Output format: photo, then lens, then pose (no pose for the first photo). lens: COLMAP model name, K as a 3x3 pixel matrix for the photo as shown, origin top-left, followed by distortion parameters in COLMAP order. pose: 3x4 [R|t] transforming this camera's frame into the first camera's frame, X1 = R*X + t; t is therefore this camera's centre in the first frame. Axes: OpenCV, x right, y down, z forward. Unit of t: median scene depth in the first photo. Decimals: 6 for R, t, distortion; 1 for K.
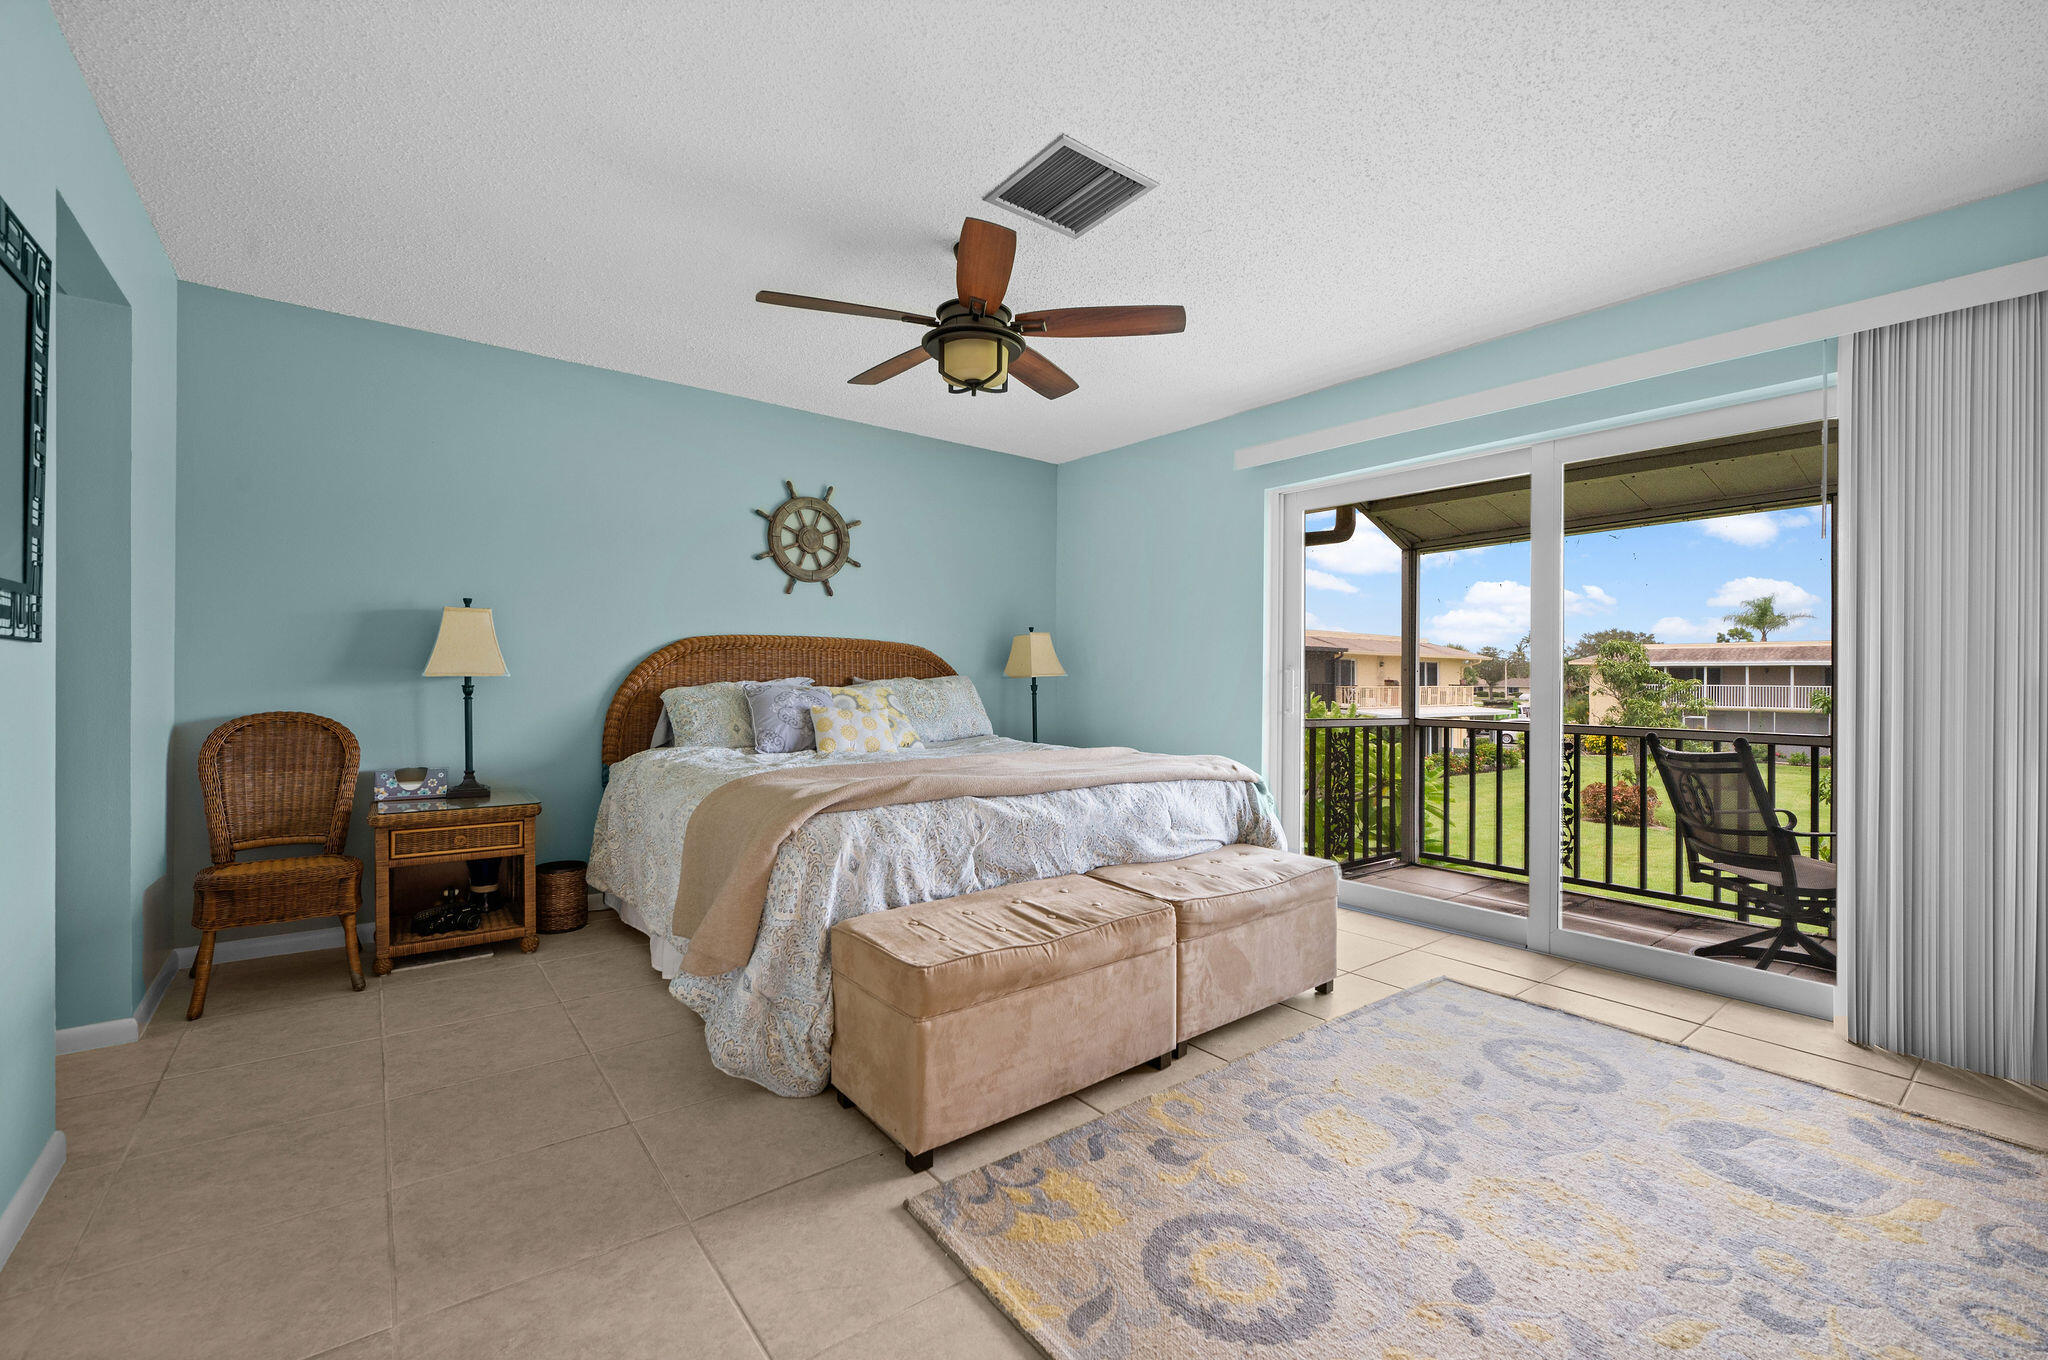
lens RADIAL K [[841.0, 0, 1021.0], [0, 841.0, 675.5], [0, 0, 1]] dist [-0.006007, -0.000183]
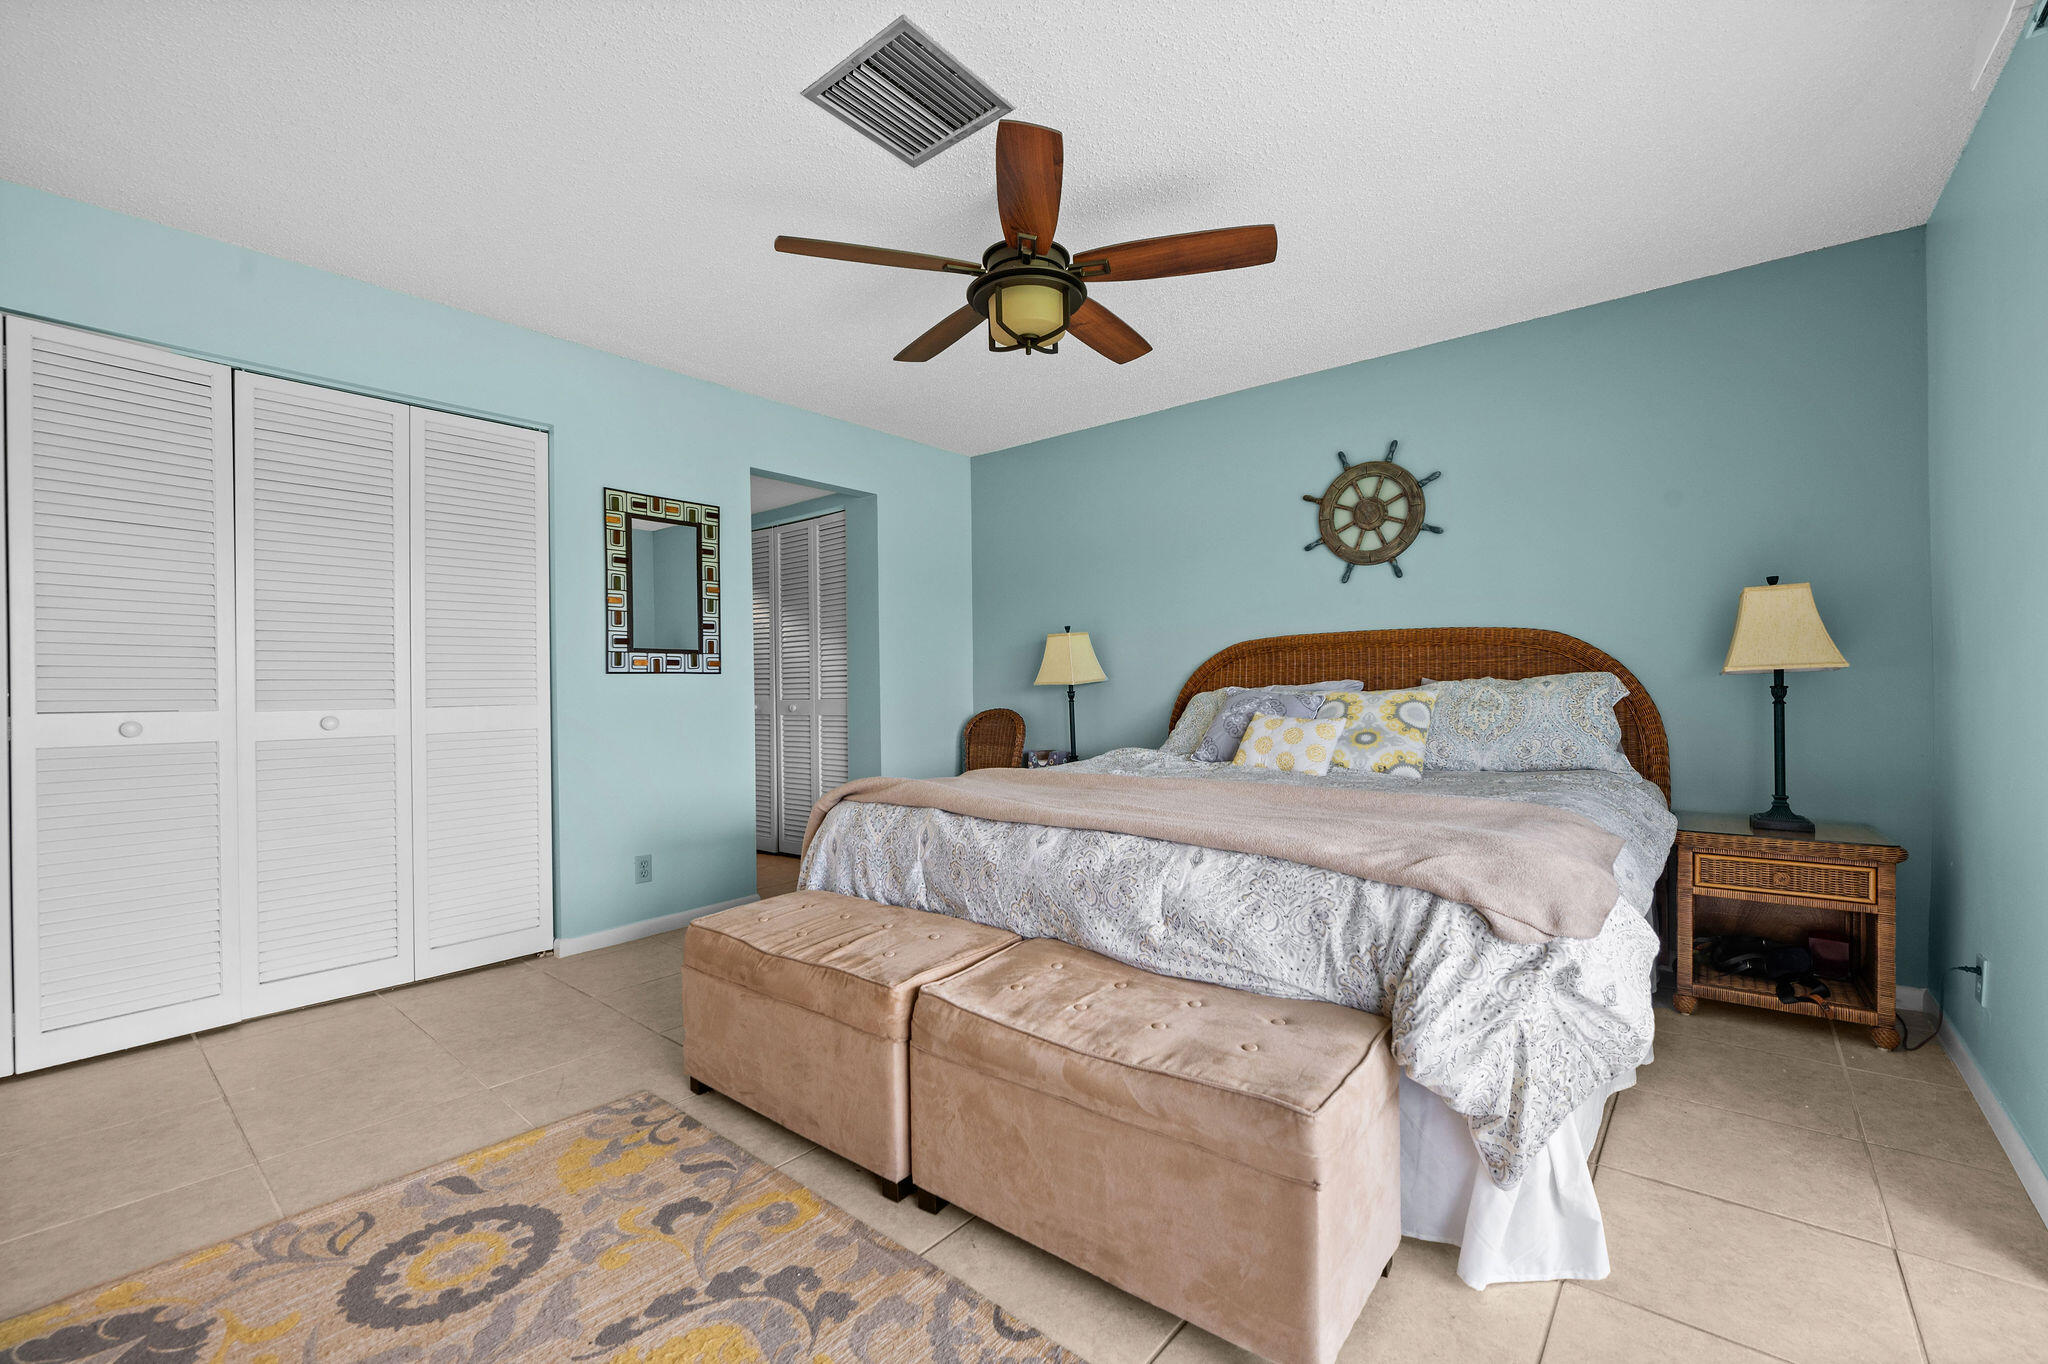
lens RADIAL K [[833.3, 0, 1034.8], [0, 833.3, 684.9], [0, 0, 1]] dist [-0.004672, 0.000448]
pose [[0.233071, -0.009870, -0.972410, 0.476458], [0.015495, 0.999859, -0.006434, 0.007691], [0.972336, -0.013568, 0.233191, 0.492232]]
